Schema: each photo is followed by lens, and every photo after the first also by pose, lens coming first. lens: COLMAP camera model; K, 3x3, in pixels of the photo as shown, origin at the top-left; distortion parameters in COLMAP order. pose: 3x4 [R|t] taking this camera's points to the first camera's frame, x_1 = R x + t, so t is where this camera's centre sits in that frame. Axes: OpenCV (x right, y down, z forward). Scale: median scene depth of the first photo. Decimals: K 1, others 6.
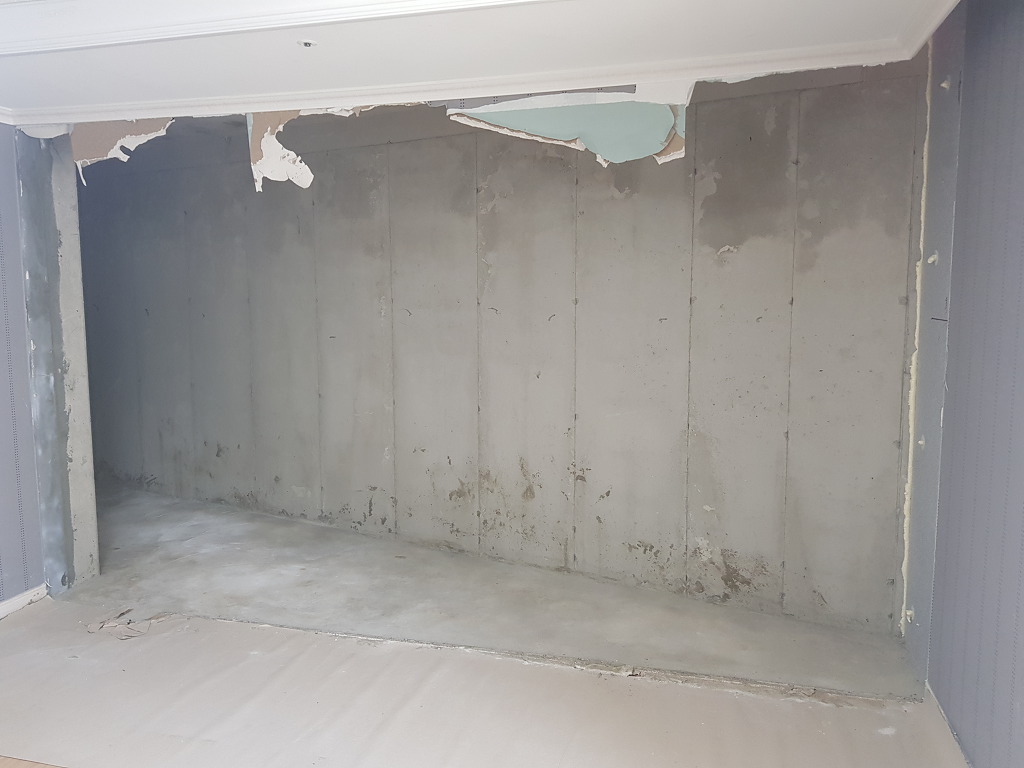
lens RADIAL K [[787.0, 0, 512.5], [0, 787.0, 373.8], [0, 0, 1]] dist [0.075196, -0.124626]
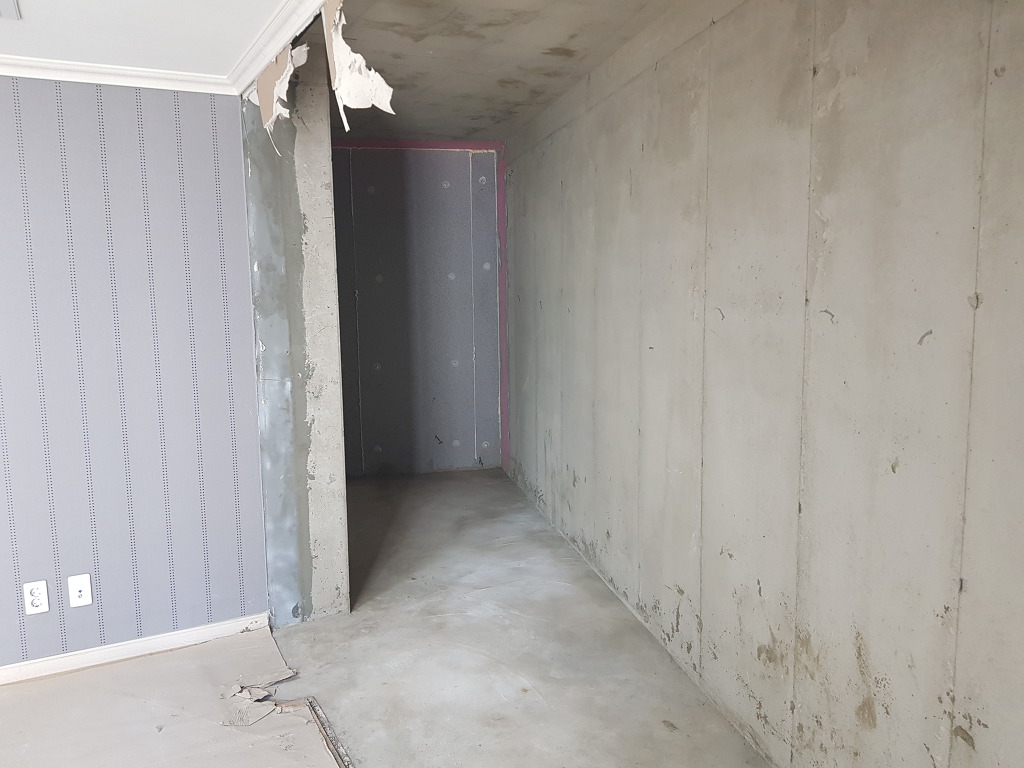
lens RADIAL K [[787.0, 0, 512.5], [0, 787.0, 373.8], [0, 0, 1]] dist [0.075196, -0.124626]
pose [[0.674800, 0.078544, -0.733809, 0.213540], [-0.061368, 0.996849, 0.050266, -0.059644], [0.735445, 0.011113, 0.677493, 0.544927]]
